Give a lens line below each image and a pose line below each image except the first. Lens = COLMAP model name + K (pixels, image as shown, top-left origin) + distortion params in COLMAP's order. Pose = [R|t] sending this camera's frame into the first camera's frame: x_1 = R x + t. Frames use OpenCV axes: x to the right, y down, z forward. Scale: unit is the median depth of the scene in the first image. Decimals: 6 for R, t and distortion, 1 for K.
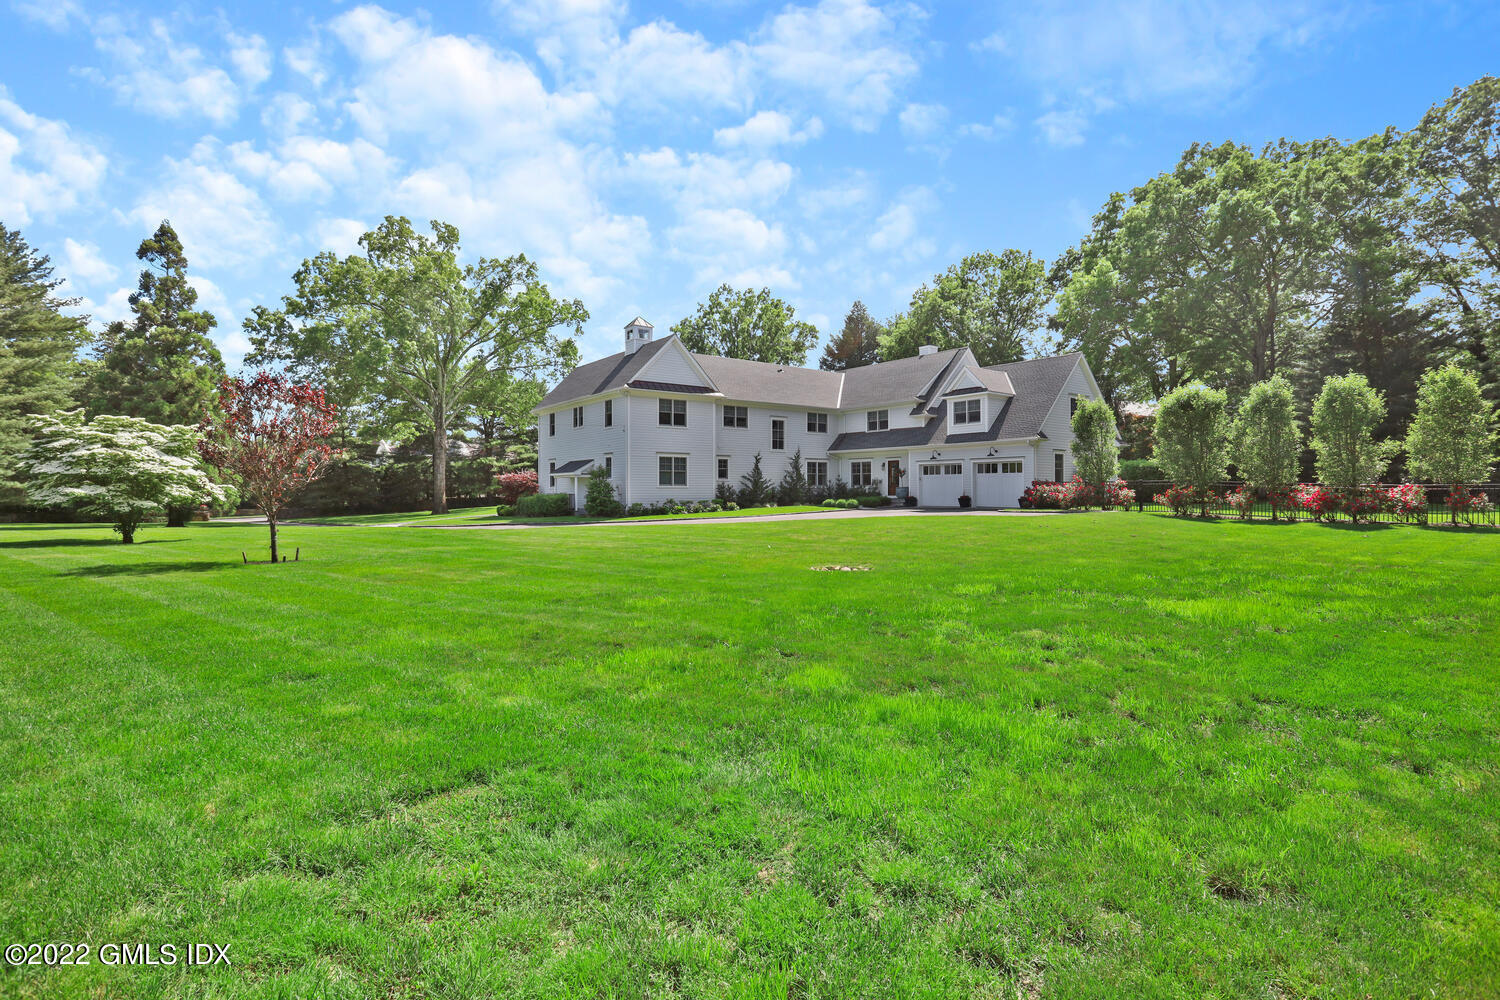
lens RADIAL K [[750.6, 0, 746.7], [0, 750.6, 494.9], [0, 0, 1]] dist [-0.069234, 0.025989]
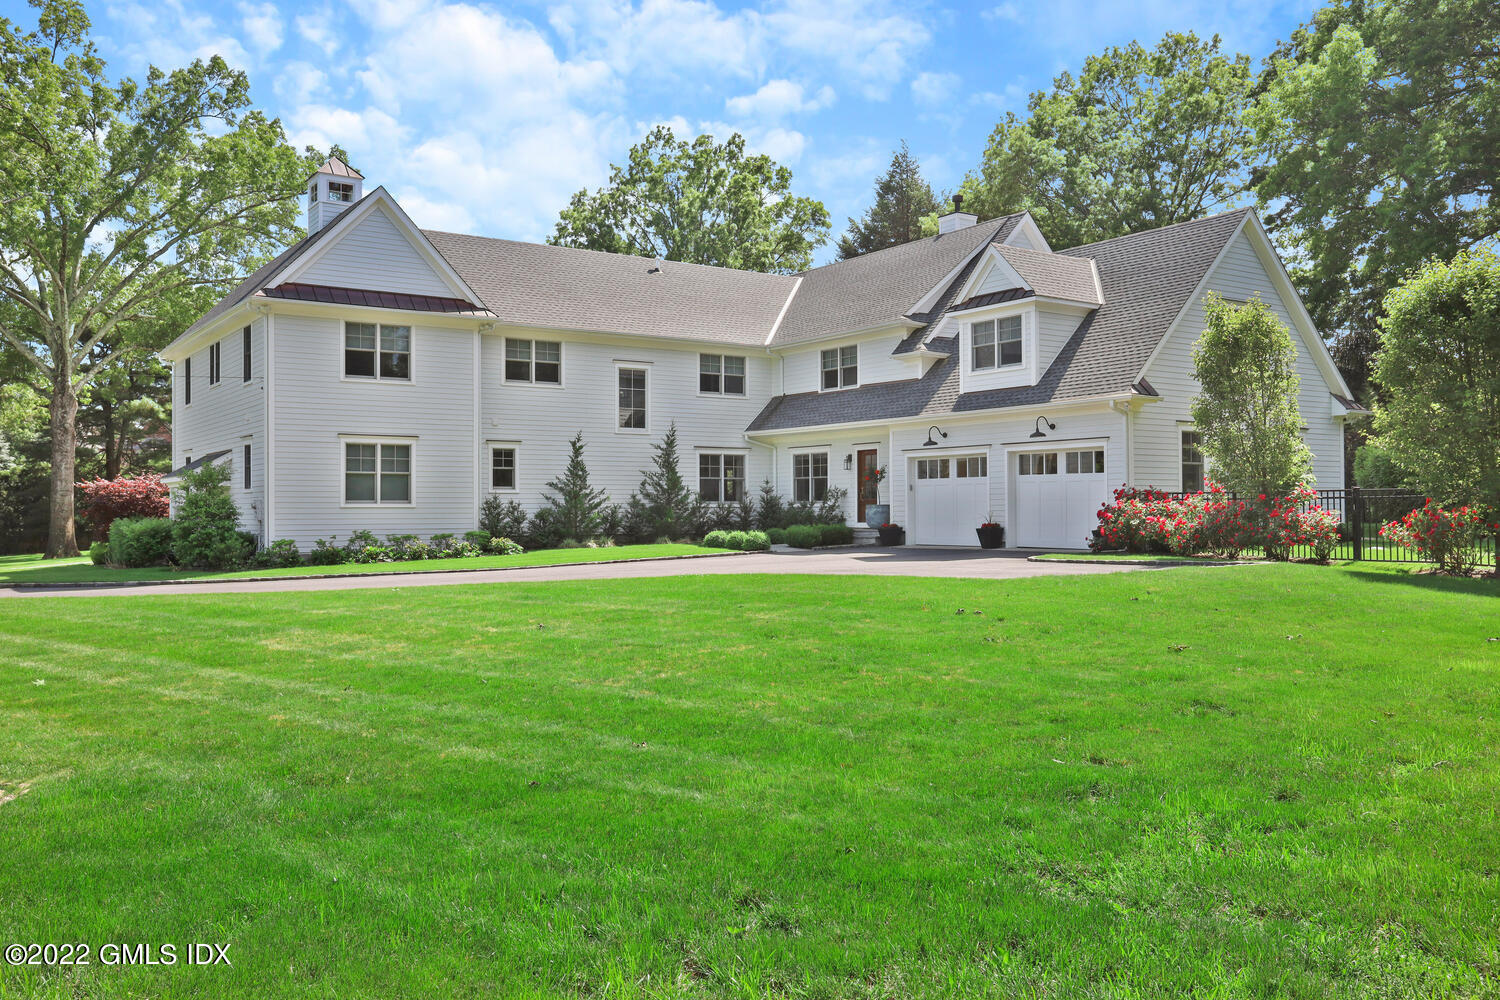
lens RADIAL K [[1279.9, 0, 750.0], [0, 1279.9, 500.0], [0, 0, 1]] dist [0.016617, 0.005125]
pose [[0.999249, -0.003211, -0.038626, 0.158070], [0.002698, 0.999908, -0.013317, -0.002934], [0.038665, 0.013203, 0.999165, 0.179341]]
